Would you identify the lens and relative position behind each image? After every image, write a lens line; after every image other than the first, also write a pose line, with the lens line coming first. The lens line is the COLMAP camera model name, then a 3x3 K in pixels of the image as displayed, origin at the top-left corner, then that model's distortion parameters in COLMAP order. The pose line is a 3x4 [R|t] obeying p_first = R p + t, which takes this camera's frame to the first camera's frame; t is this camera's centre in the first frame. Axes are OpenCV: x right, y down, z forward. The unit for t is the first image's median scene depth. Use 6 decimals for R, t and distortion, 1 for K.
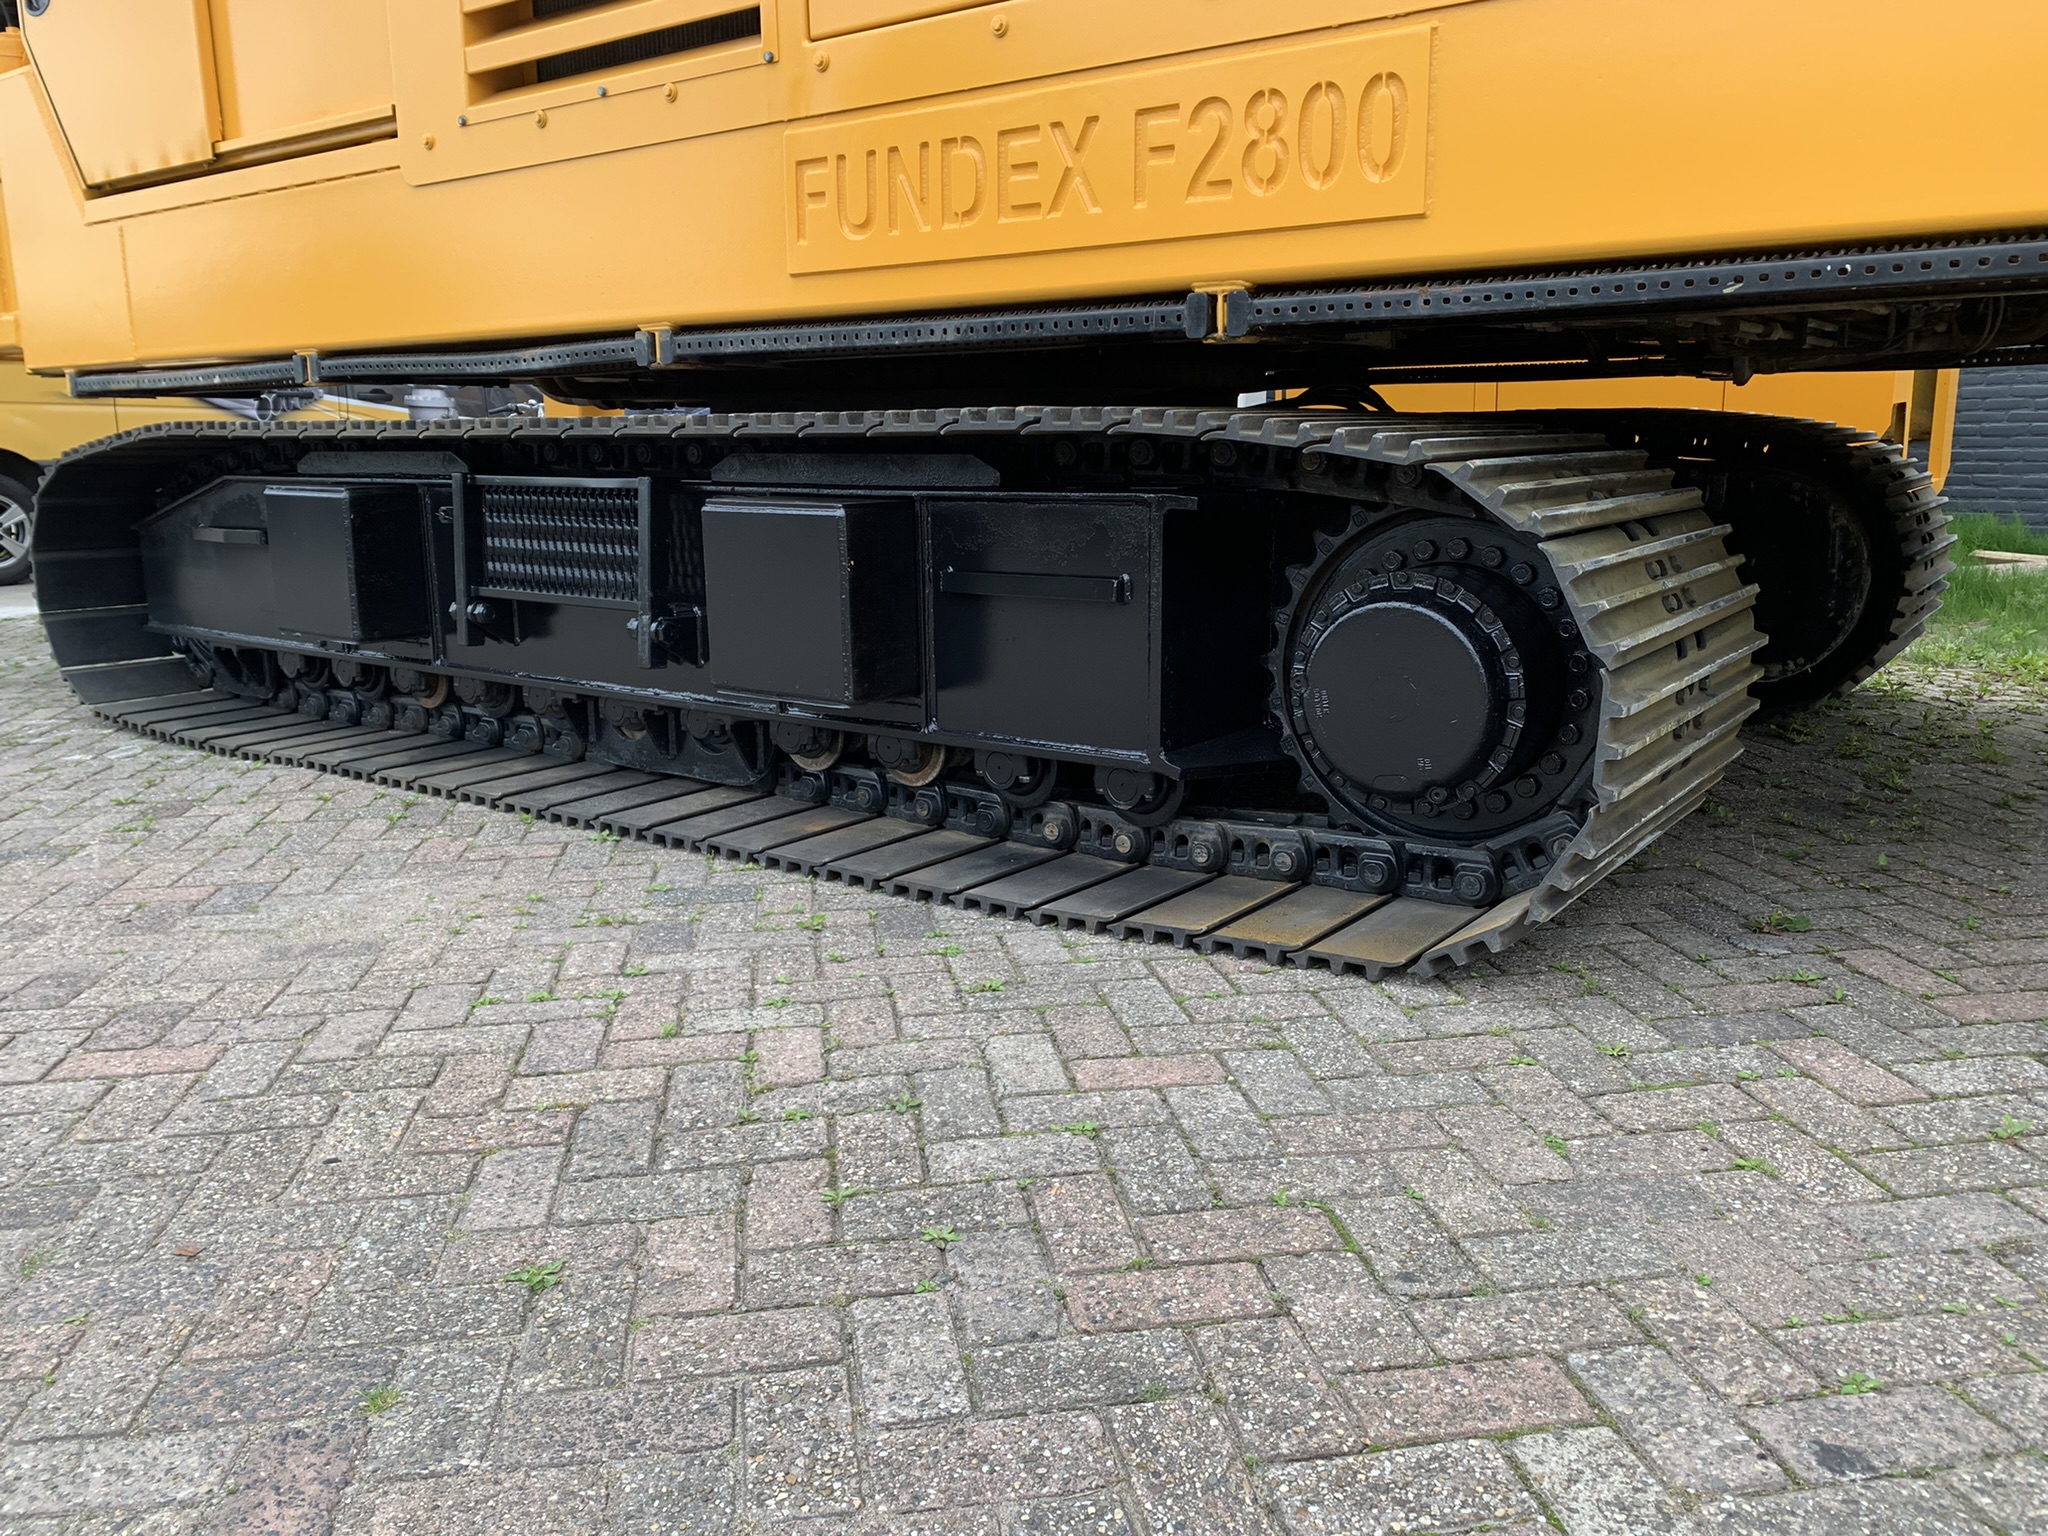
lens RADIAL K [[1575.7, 0, 1024.0], [0, 1575.7, 766.4], [0, 0, 1]] dist [-0.000254, -0.000801]
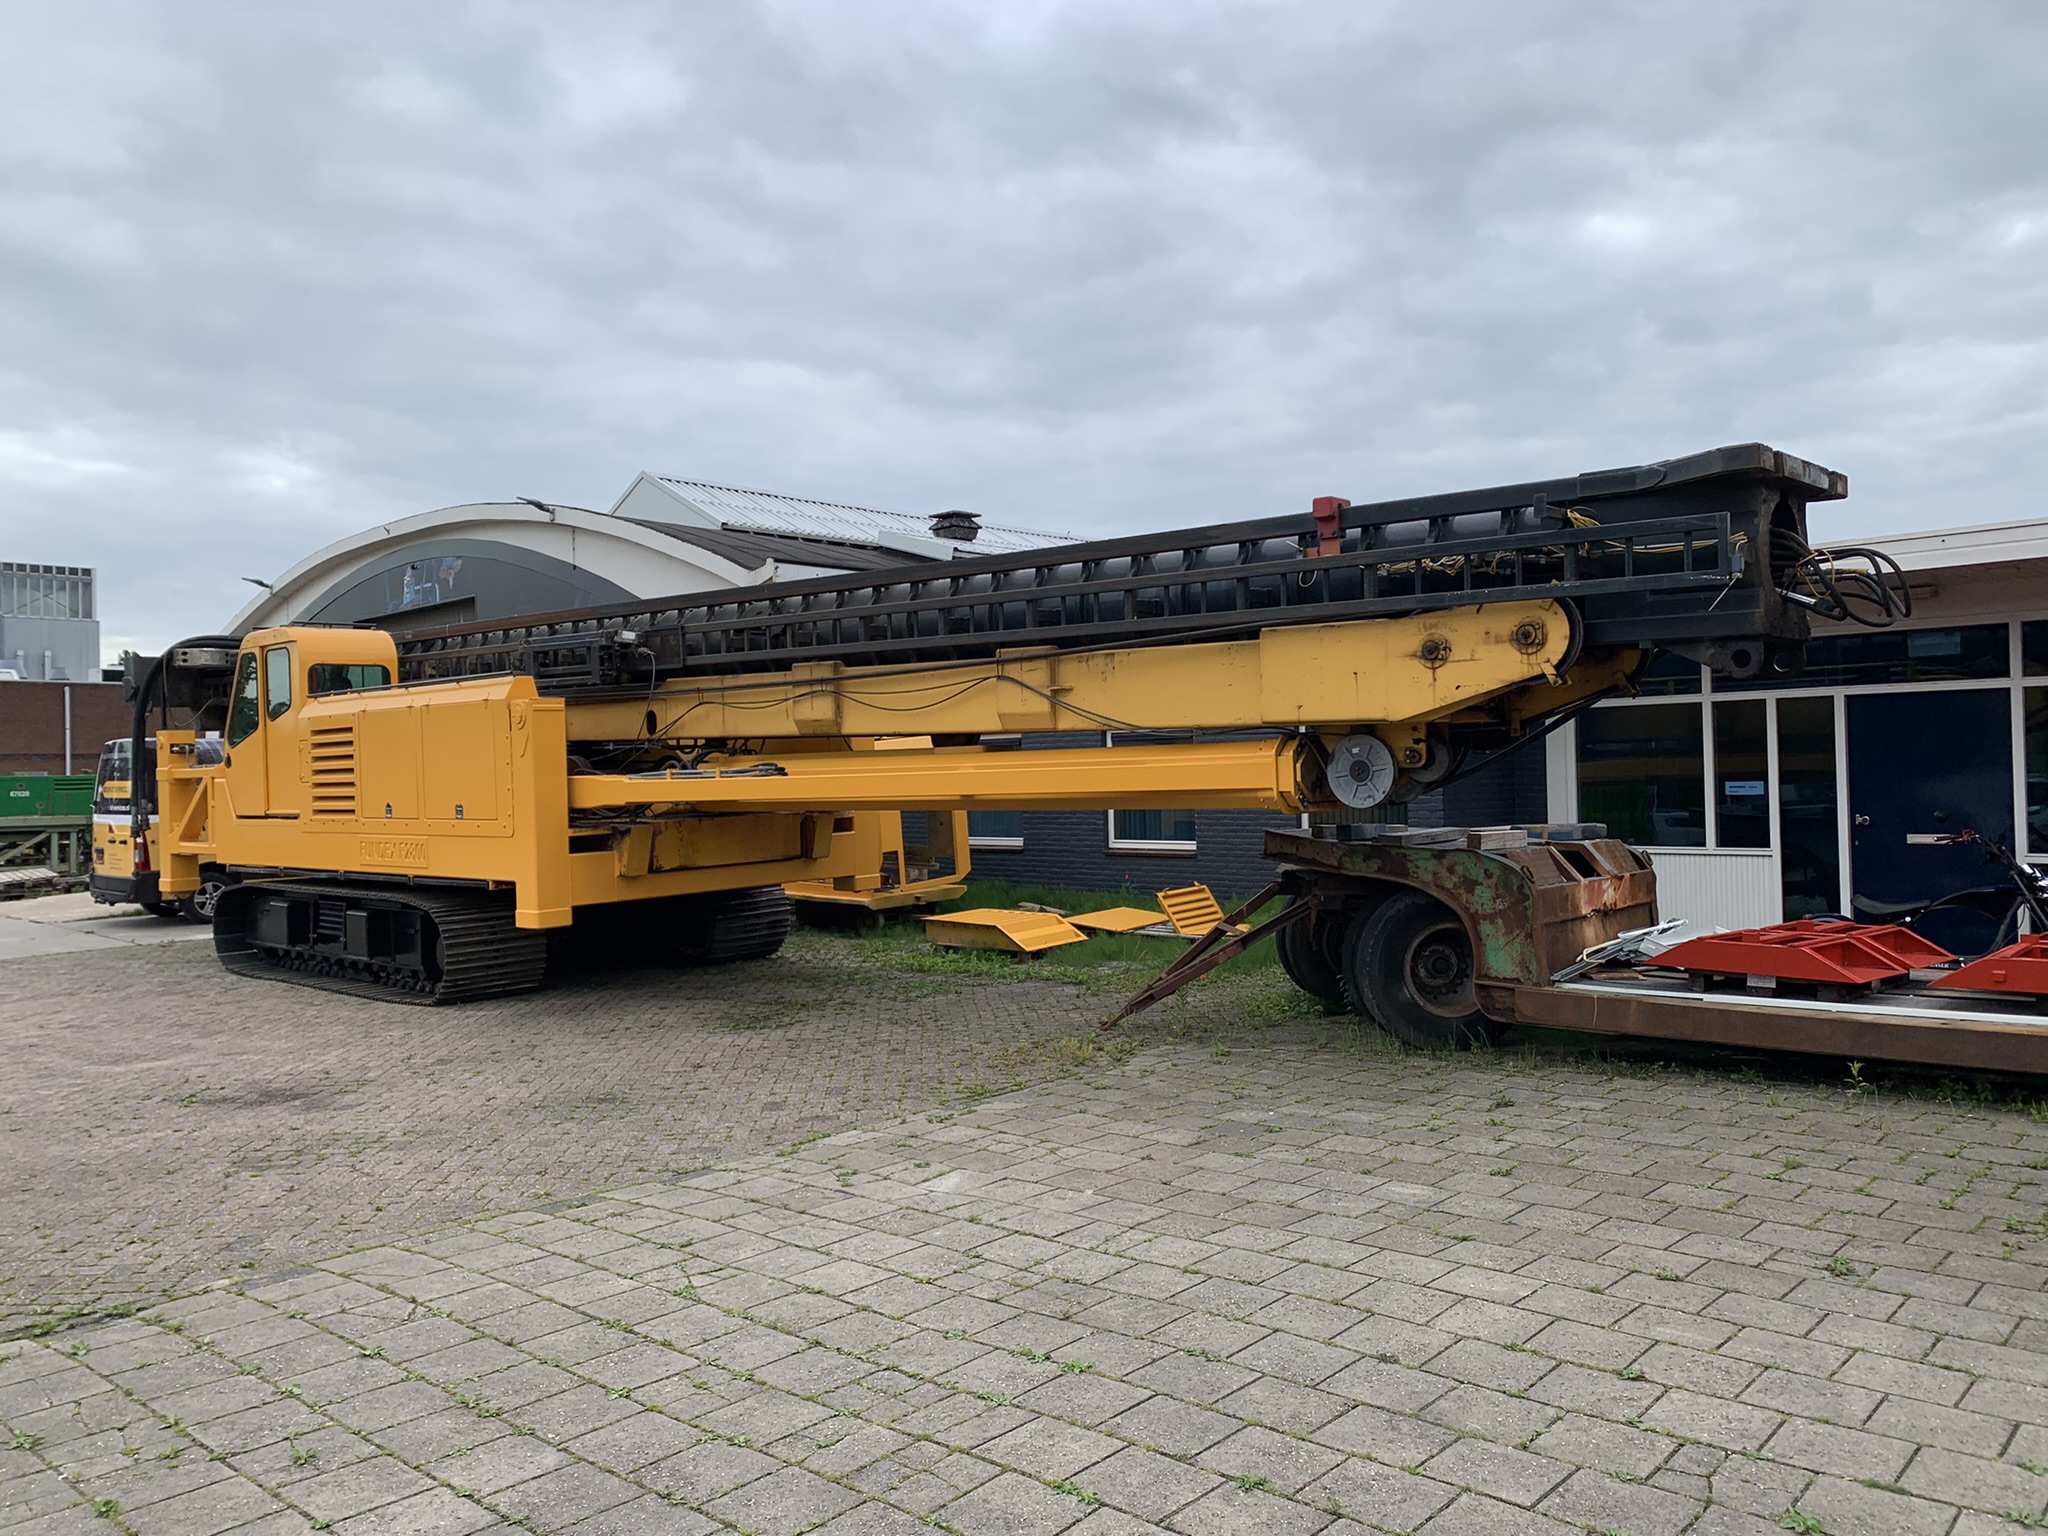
lens RADIAL K [[1575.7, 0, 1024.1], [0, 1575.7, 767.3], [0, 0, 1]] dist [-0.000254, -0.000801]
pose [[0.992708, -0.009525, -0.120168, 1.695609], [-0.015451, 0.978595, -0.205214, 0.239217], [0.119550, 0.205574, 0.971312, -2.401242]]
